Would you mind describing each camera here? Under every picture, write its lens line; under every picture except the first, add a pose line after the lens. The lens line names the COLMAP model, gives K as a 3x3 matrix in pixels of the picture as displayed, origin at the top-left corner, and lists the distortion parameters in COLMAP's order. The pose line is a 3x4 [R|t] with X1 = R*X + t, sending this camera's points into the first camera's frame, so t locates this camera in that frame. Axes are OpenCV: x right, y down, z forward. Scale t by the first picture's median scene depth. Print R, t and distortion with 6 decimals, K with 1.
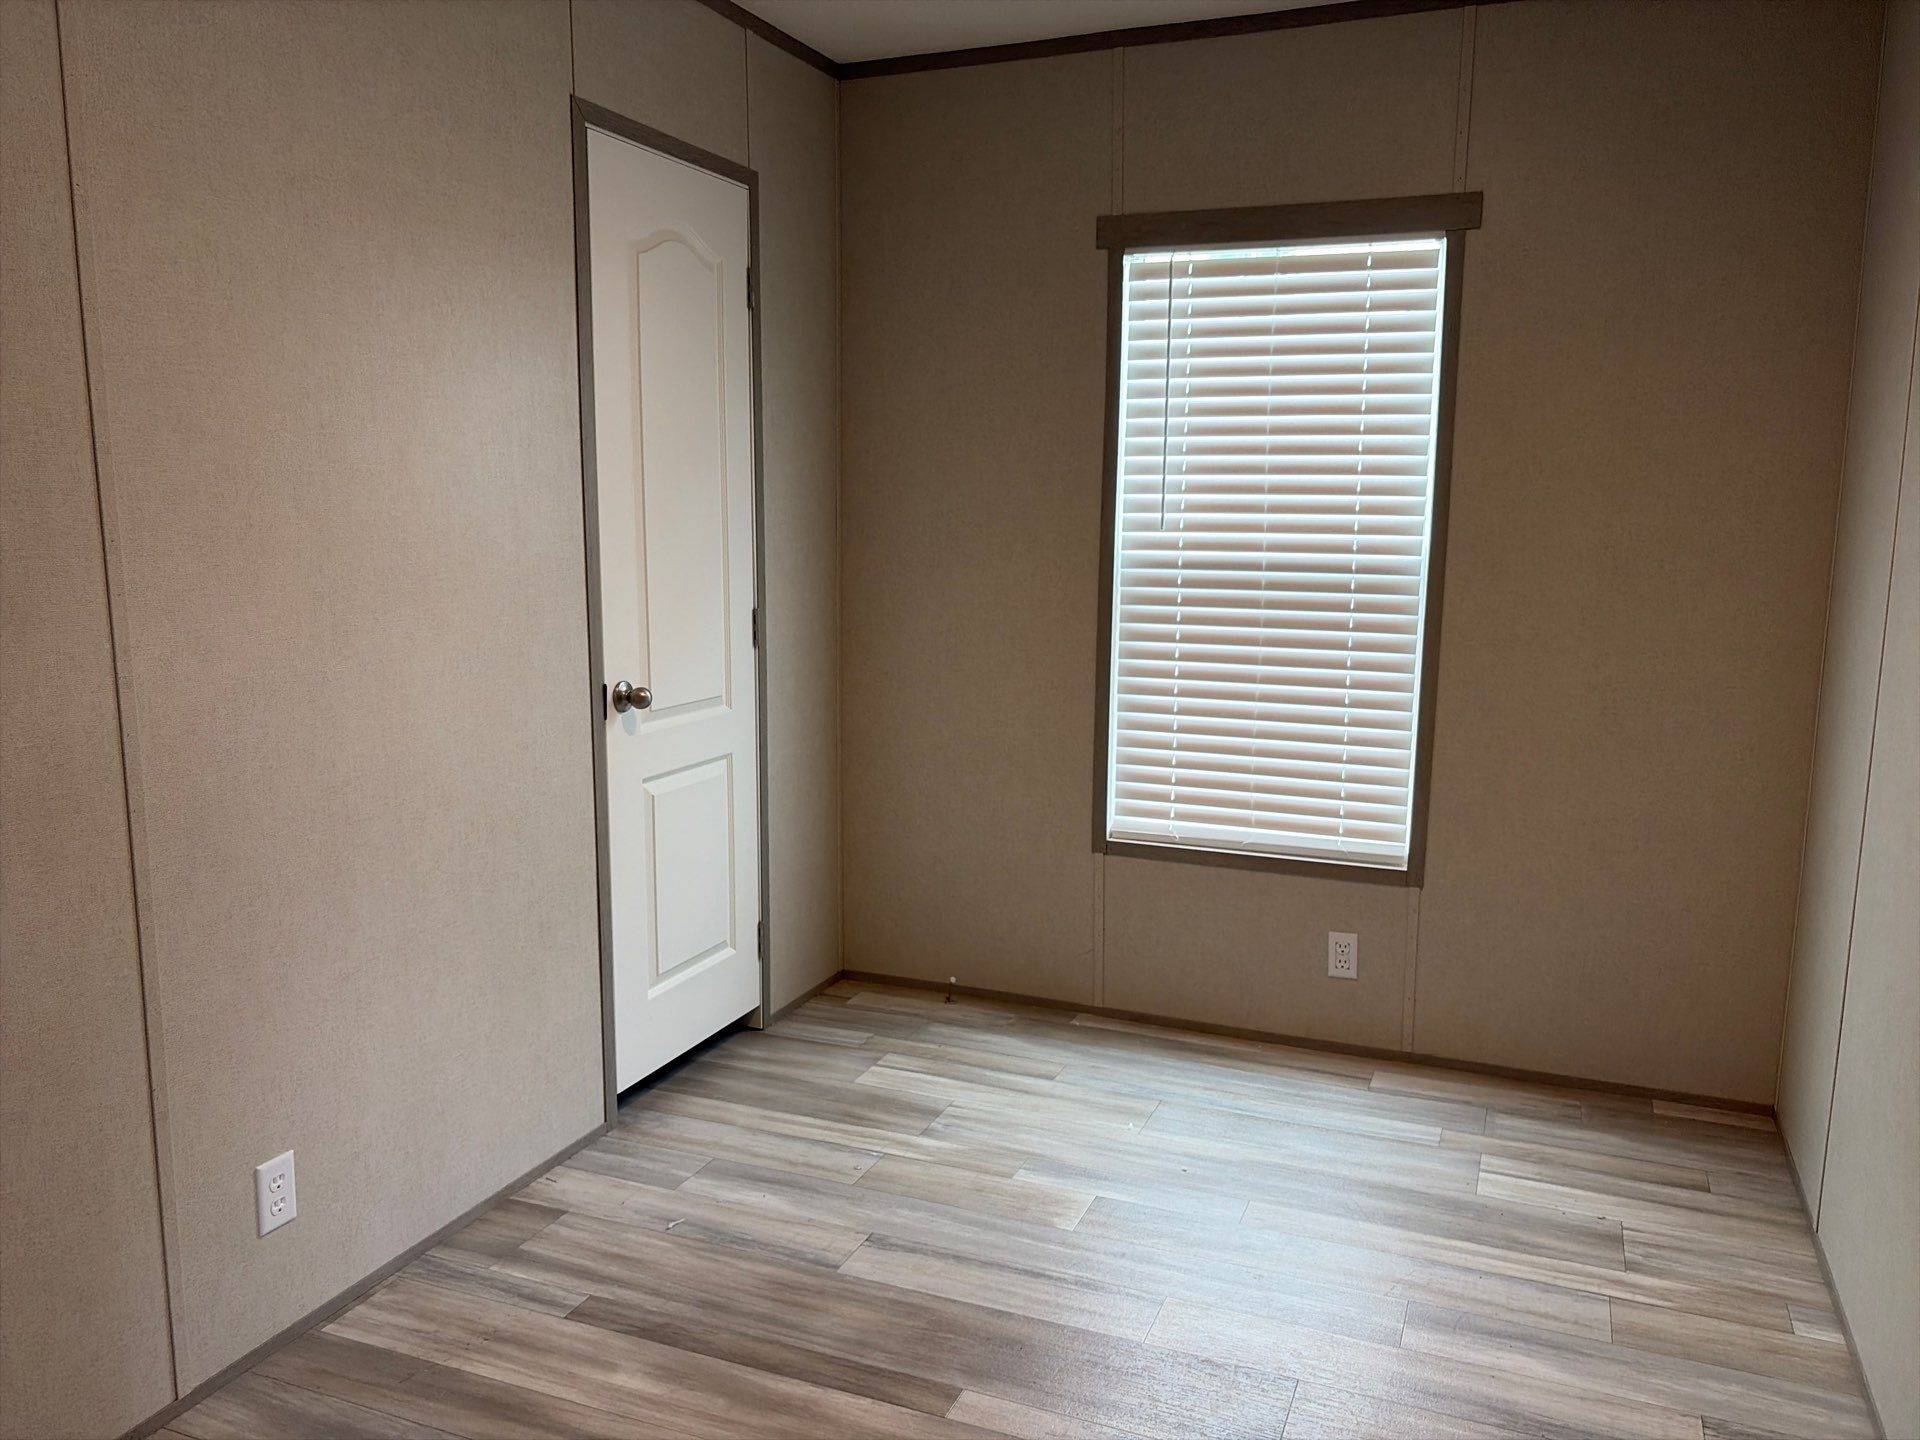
lens RADIAL K [[1456.8, 0, 972.6], [0, 1456.8, 720.2], [0, 0, 1]] dist [-0.002169, -0.002076]
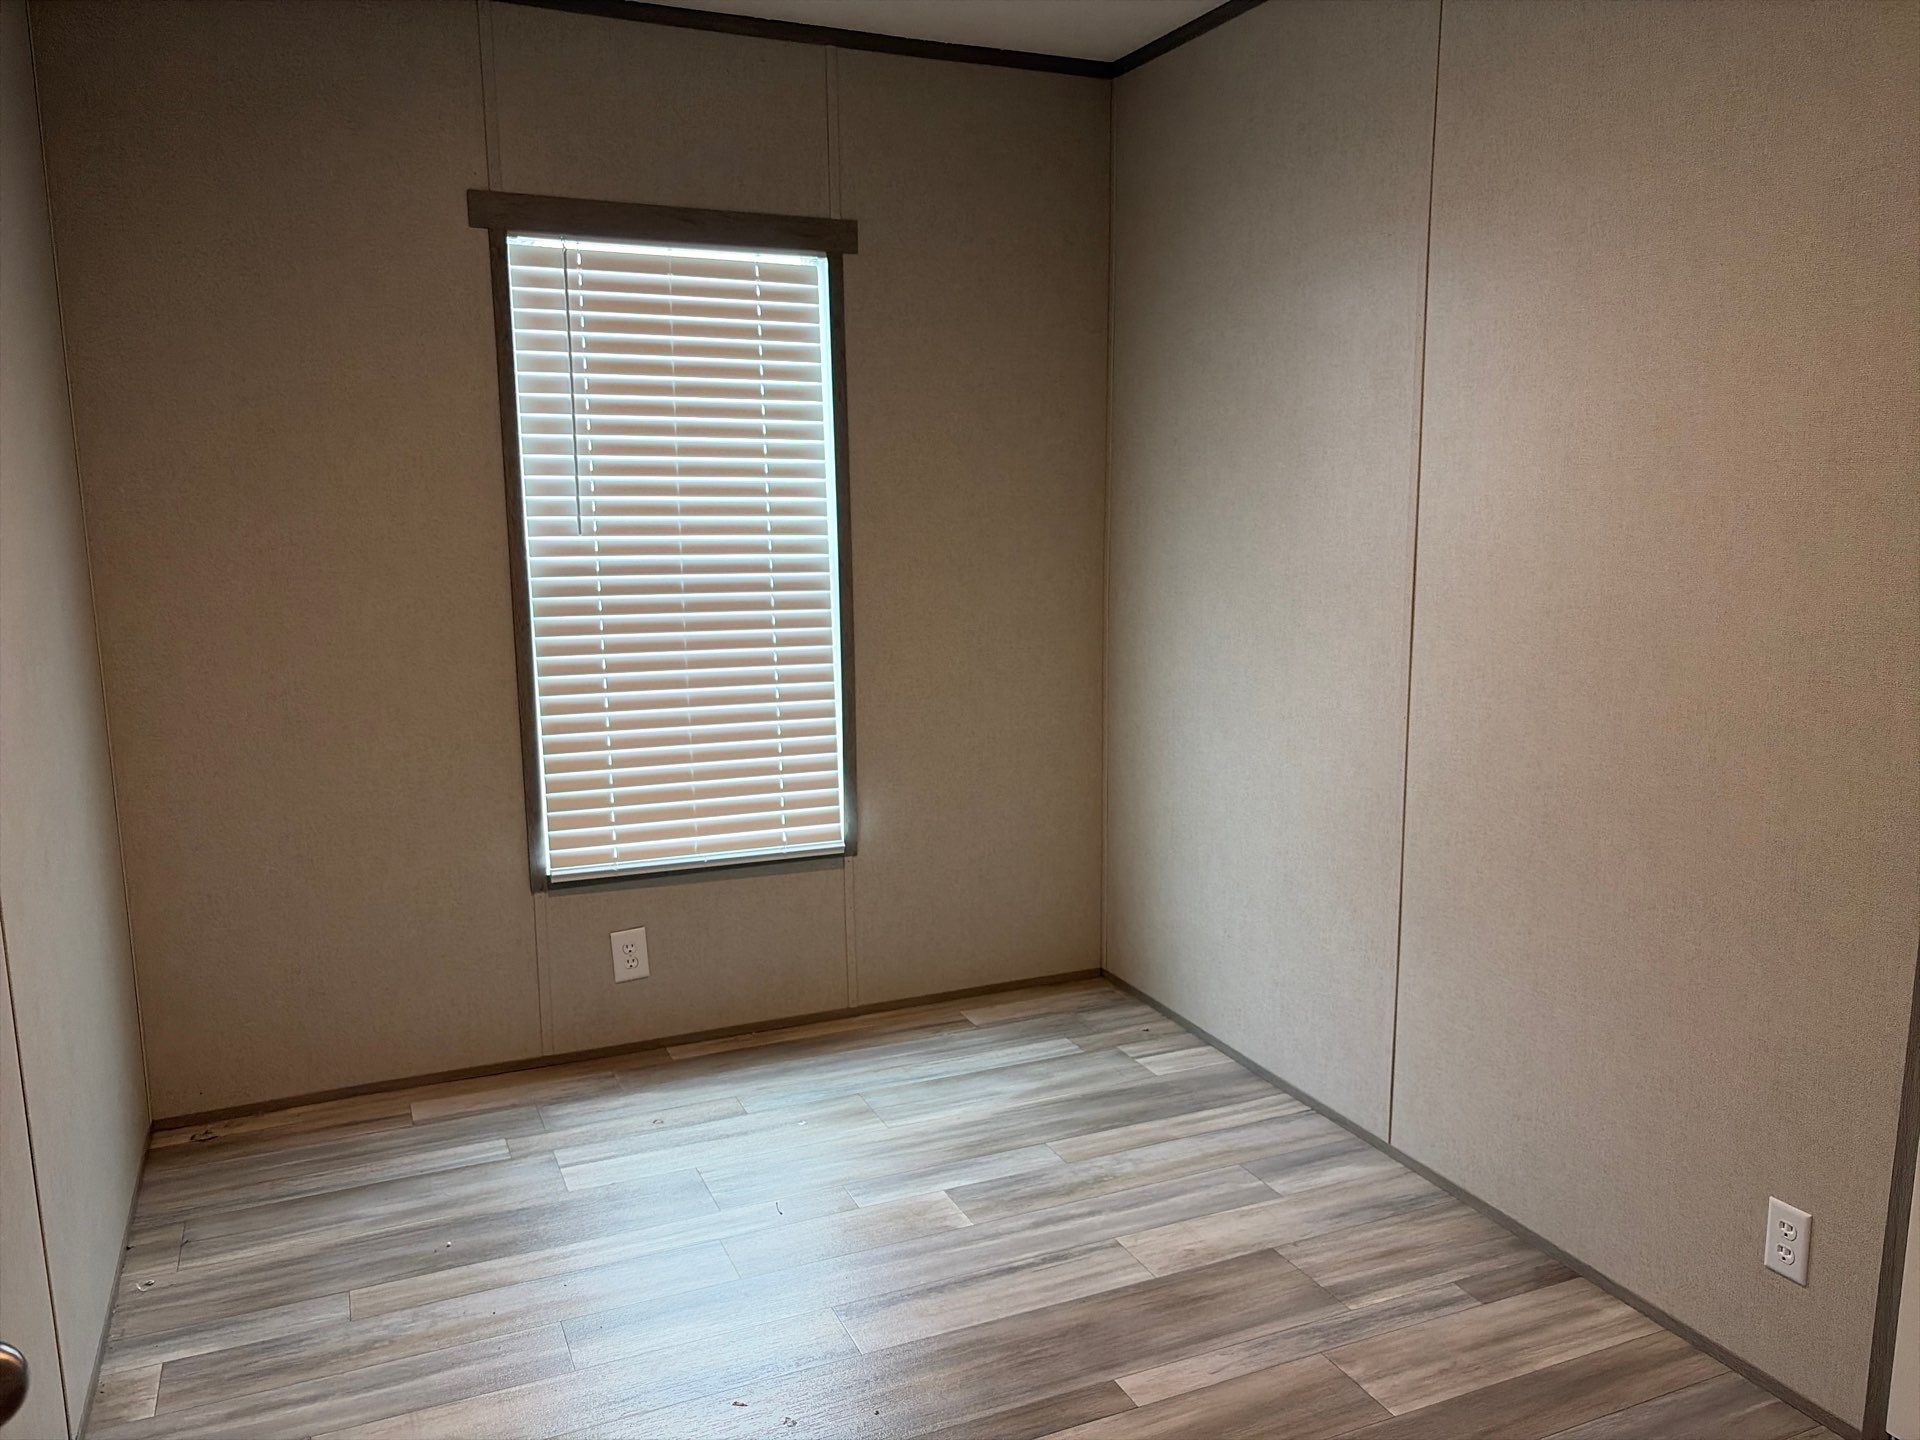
lens RADIAL K [[1456.8, 0, 973.9], [0, 1456.8, 722.1], [0, 0, 1]] dist [-0.002169, -0.002076]
pose [[0.693102, -0.129397, 0.709130, -0.604044], [0.120402, 0.990718, 0.063099, -0.063354], [-0.710713, 0.041646, 0.702249, 0.266101]]
